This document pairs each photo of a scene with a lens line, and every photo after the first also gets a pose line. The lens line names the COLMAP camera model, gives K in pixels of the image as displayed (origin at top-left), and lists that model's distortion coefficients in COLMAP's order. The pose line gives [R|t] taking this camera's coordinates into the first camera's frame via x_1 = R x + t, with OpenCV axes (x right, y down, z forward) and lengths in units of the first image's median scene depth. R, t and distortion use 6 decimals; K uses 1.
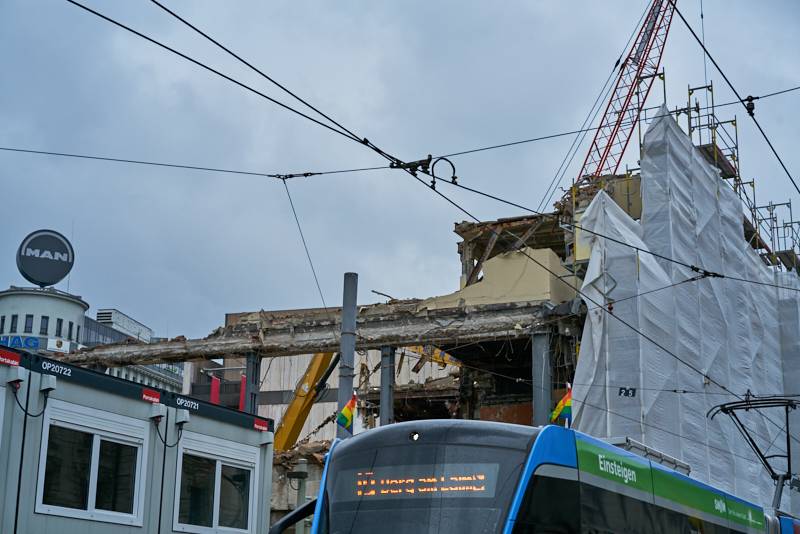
lens RADIAL K [[1249.3, 0, 392.9], [0, 1249.3, 268.6], [0, 0, 1]] dist [0.002084, 0.000000]
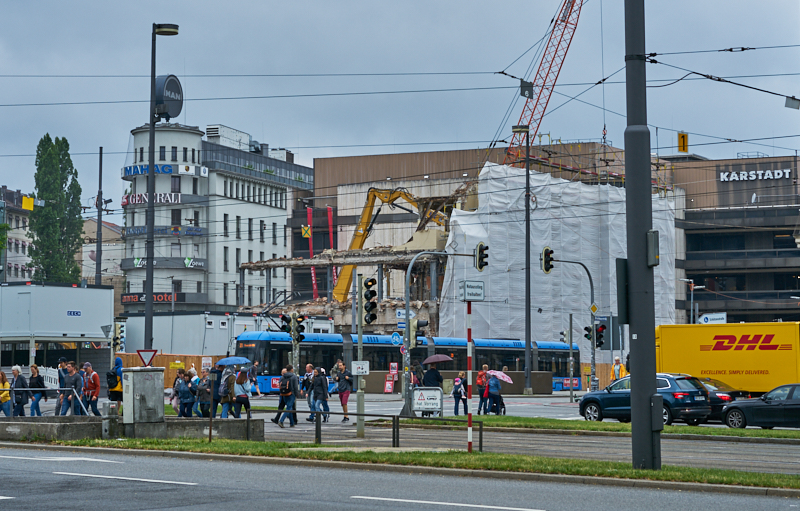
lens RADIAL K [[2376.7, 0, 396.8], [0, 2376.7, 253.8], [0, 0, 1]] dist [-0.023091, 0.000000]
pose [[0.994779, -0.028870, -0.097883, 0.220441], [0.049679, 0.974826, 0.217361, -0.441478], [0.089144, -0.221089, 0.971171, -1.629981]]
